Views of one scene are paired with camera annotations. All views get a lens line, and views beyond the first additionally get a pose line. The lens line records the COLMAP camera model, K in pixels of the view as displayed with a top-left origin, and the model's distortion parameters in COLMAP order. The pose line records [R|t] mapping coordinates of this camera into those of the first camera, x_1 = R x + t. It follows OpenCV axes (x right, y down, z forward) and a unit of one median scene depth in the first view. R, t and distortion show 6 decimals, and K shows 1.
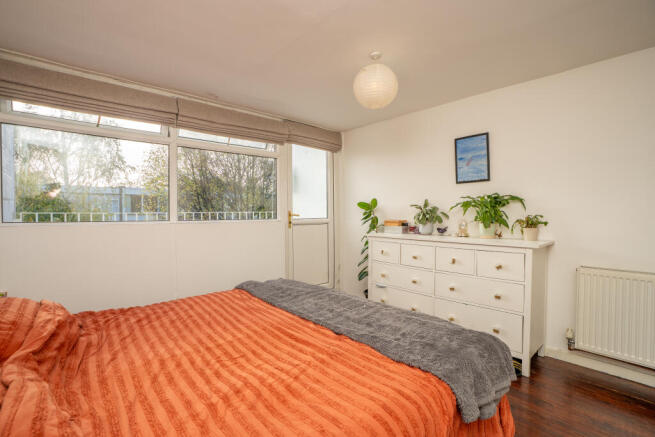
lens RADIAL K [[299.2, 0, 327.5], [0, 299.2, 218.5], [0, 0, 1]] dist [-0.000648, 0.000019]
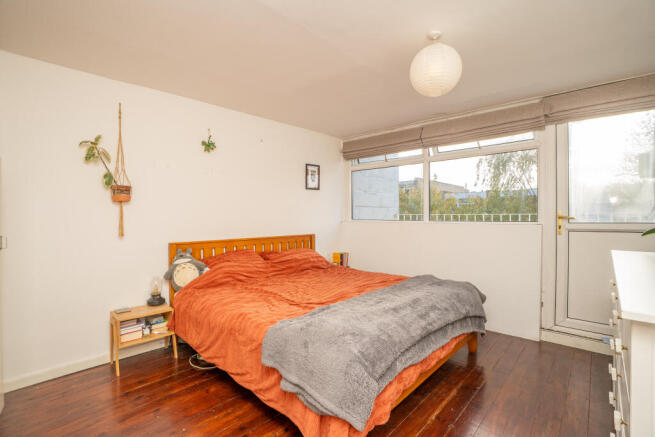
lens RADIAL K [[299.2, 0, 327.5], [0, 299.2, 218.5], [0, 0, 1]] dist [-0.000648, 0.000019]
pose [[0.111160, 0.016451, -0.993666, 0.662581], [-0.022599, 0.999646, 0.014022, -0.008386], [0.993546, 0.020897, 0.111492, 0.397797]]
